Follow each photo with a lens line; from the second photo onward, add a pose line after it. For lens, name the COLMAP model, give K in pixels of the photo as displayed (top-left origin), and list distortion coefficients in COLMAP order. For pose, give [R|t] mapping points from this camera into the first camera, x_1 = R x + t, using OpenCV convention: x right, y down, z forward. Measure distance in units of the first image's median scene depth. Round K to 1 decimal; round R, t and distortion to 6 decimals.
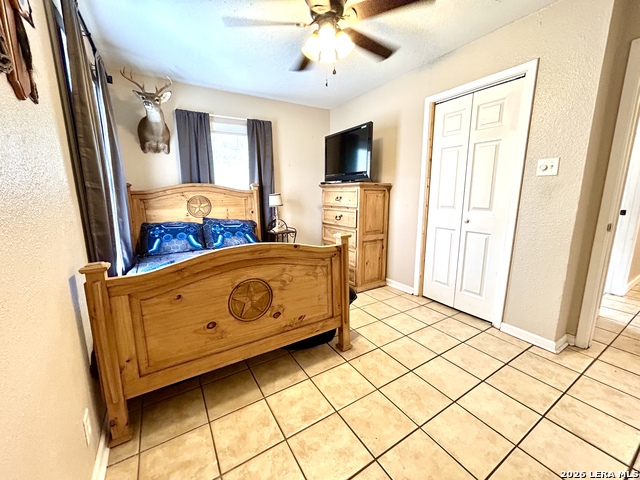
lens RADIAL K [[261.9, 0, 321.4], [0, 261.9, 238.2], [0, 0, 1]] dist [-0.001184, 0.000411]
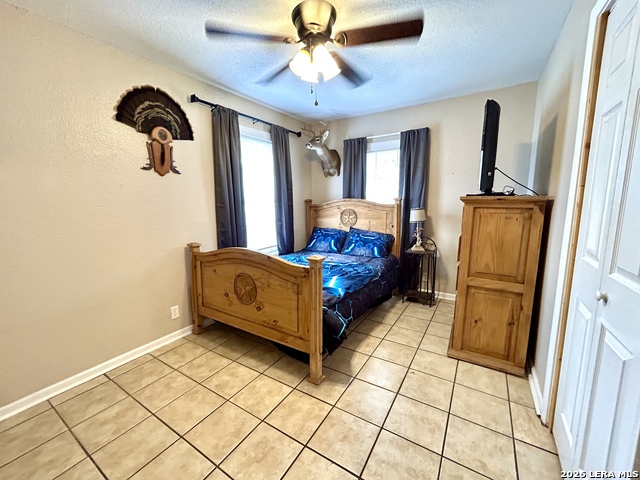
lens RADIAL K [[261.9, 0, 320.1], [0, 261.9, 239.2], [0, 0, 1]] dist [-0.001184, 0.000411]
pose [[0.436181, 0.133002, -0.889976, 0.572150], [-0.153046, 0.985572, 0.072279, -0.093916], [0.886749, 0.104681, 0.450243, 0.369891]]
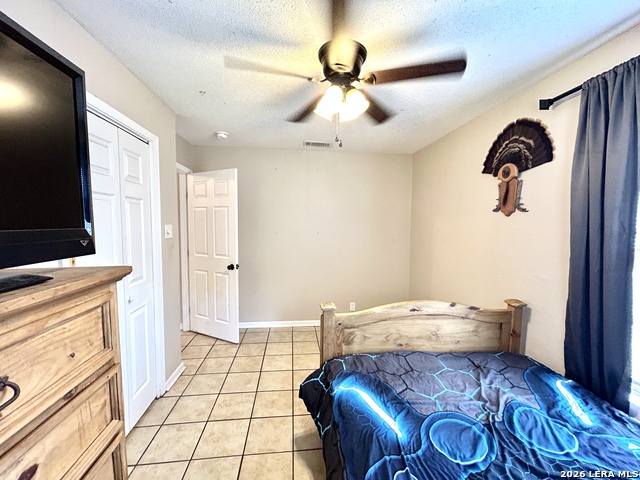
lens RADIAL K [[261.9, 0, 319.3], [0, 261.9, 241.0], [0, 0, 1]] dist [-0.001184, 0.000411]
pose [[-0.897796, -0.023117, 0.439804, -0.187820], [0.081944, 0.972416, 0.218388, -0.277328], [-0.432721, 0.232107, -0.871137, 1.114944]]
